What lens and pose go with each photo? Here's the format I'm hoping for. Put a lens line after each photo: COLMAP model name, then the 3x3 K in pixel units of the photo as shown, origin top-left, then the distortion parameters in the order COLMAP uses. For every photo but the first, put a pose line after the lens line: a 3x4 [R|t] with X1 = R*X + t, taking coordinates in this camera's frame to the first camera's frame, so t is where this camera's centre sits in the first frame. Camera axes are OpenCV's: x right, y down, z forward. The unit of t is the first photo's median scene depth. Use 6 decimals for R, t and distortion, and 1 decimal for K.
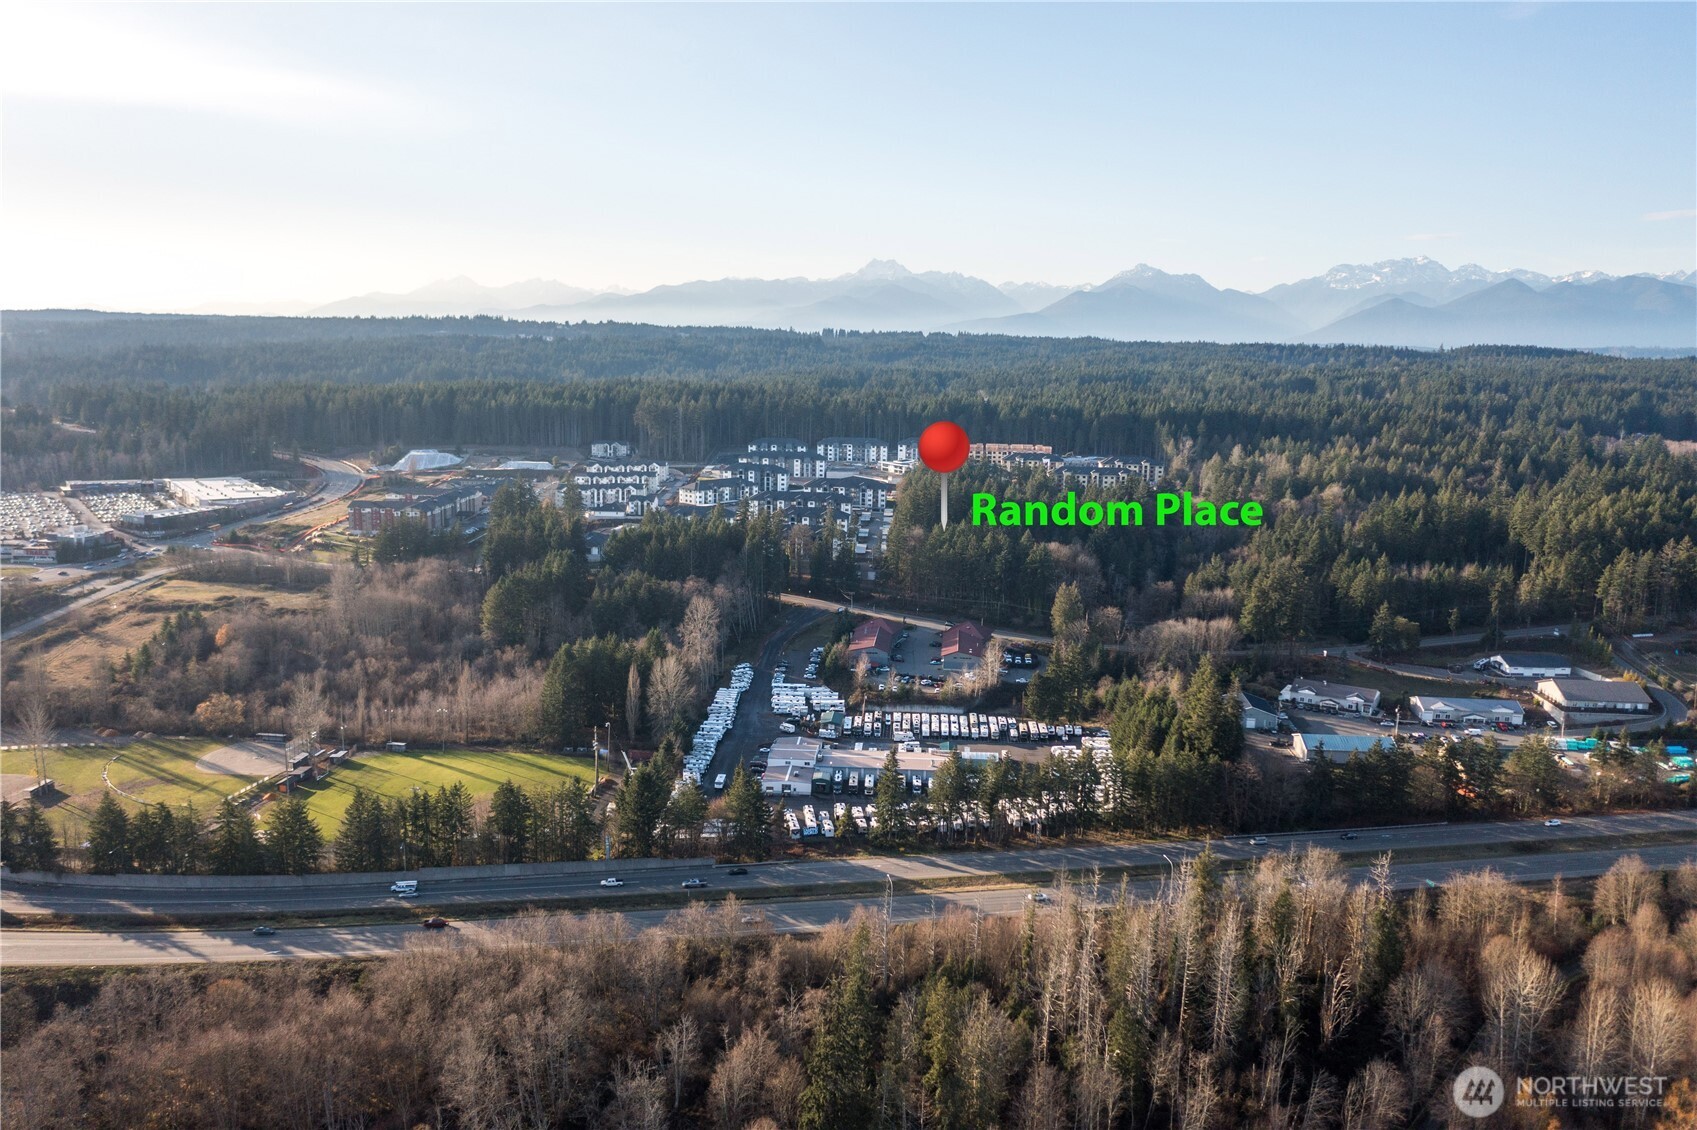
lens RADIAL K [[1315.3, 0, 853.2], [0, 1315.3, 561.7], [0, 0, 1]] dist [-0.021506, -0.004004]
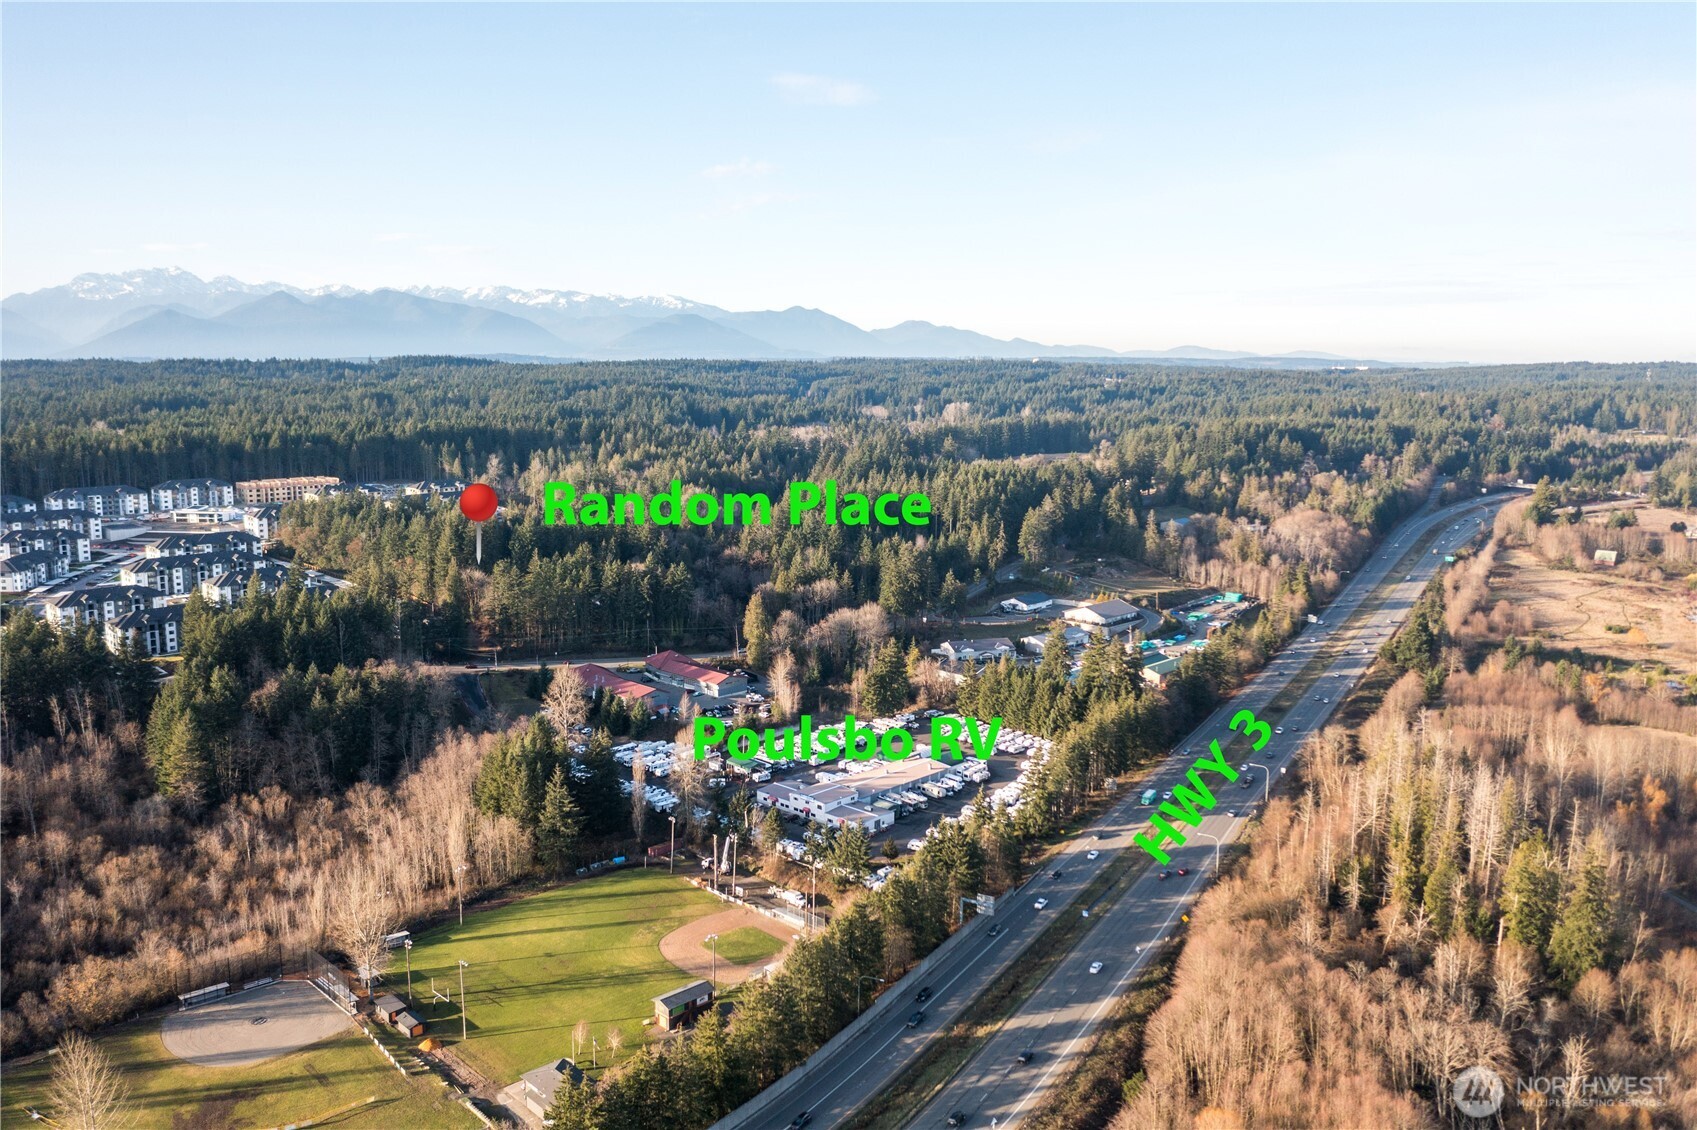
lens RADIAL K [[1315.3, 0, 853.2], [0, 1315.3, 561.7], [0, 0, 1]] dist [-0.021506, -0.004004]
pose [[0.639892, -0.130442, 0.757313, -0.308338], [0.137048, 0.989061, 0.054559, -0.030038], [-0.756146, 0.068876, 0.650769, 0.146475]]
